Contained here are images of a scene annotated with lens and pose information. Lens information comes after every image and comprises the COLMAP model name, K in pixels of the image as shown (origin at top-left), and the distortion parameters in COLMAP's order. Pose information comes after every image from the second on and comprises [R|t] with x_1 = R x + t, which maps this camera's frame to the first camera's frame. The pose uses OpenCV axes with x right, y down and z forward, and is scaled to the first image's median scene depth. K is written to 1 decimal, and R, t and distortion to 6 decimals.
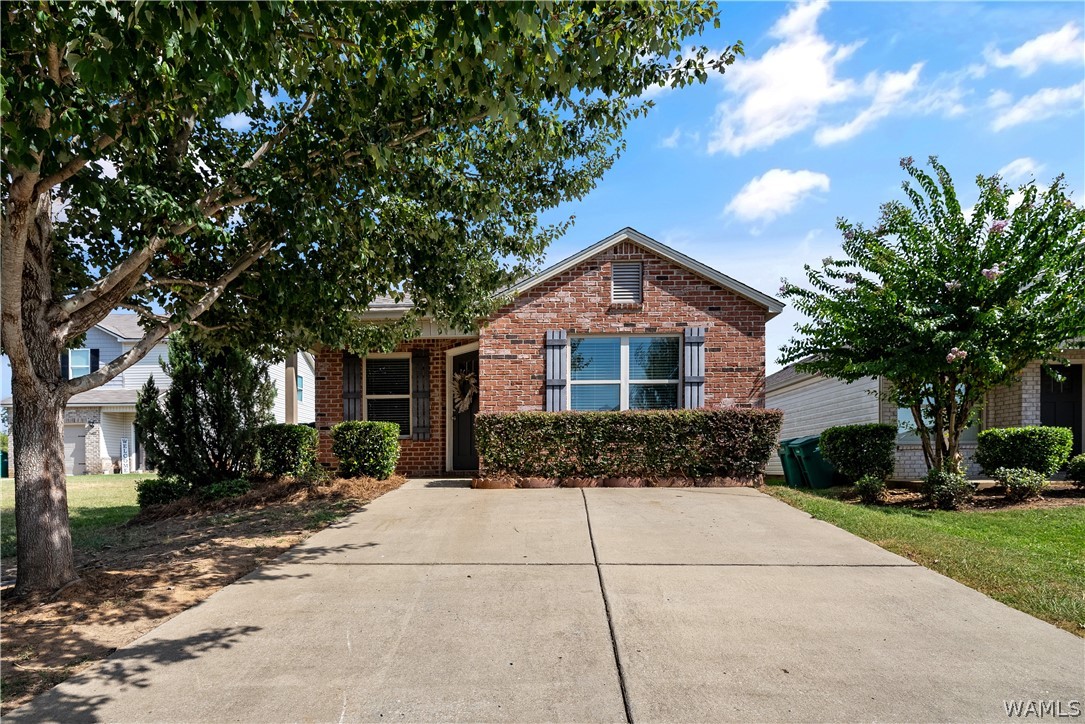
lens RADIAL K [[523.4, 0, 561.9], [0, 523.4, 389.7], [0, 0, 1]] dist [0.002568, 0.000090]
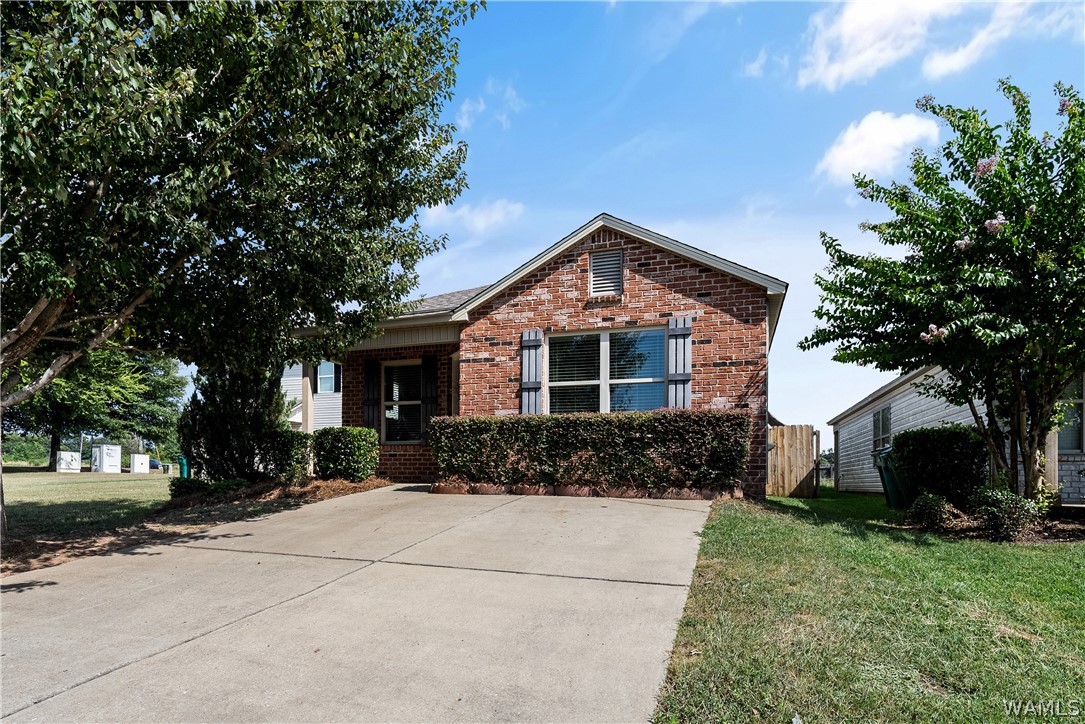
lens RADIAL K [[589.0, 0, 546.7], [0, 589.0, 384.0], [0, 0, 1]] dist [-0.000009, -0.001476]
pose [[0.949500, -0.029254, -0.312400, 0.345199], [0.025275, 0.999540, -0.016780, 0.003253], [0.312747, 0.008037, 0.949803, -0.006628]]
